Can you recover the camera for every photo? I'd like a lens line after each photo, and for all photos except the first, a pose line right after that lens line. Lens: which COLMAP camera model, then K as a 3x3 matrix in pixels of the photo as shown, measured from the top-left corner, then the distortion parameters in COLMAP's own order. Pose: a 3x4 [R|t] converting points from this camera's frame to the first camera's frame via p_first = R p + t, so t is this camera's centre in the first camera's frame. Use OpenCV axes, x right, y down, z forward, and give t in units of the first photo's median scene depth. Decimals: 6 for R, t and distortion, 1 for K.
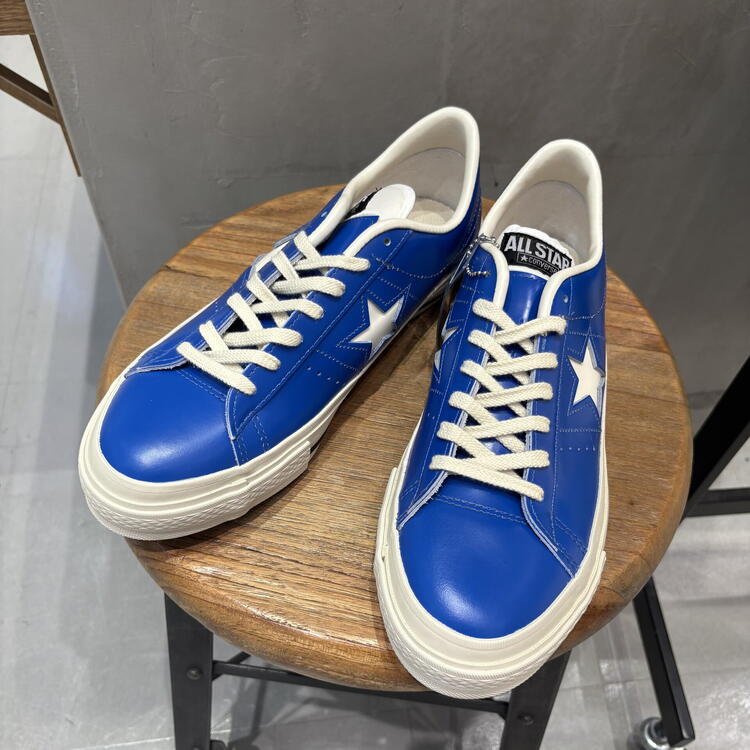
lens RADIAL K [[758.4, 0, 370.6], [0, 758.4, 375.5], [0, 0, 1]] dist [0.008260, 0.000000]
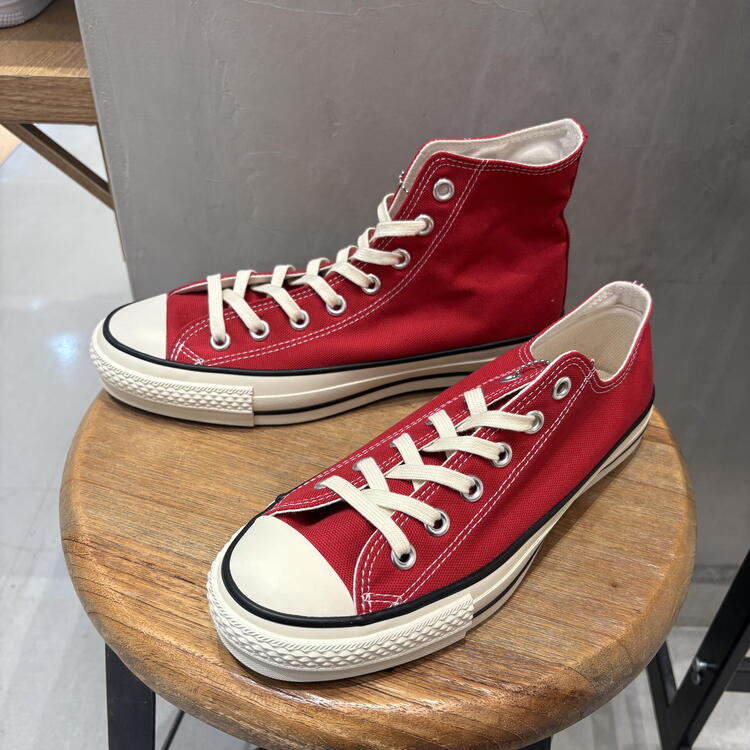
lens RADIAL K [[758.4, 0, 375.8], [0, 758.4, 382.9], [0, 0, 1]] dist [0.008260, 0.000000]
pose [[0.990235, 0.080240, -0.114003, 0.126305], [-0.106708, 0.962497, -0.249424, 0.161113], [0.089714, 0.259154, 0.961660, 0.051357]]
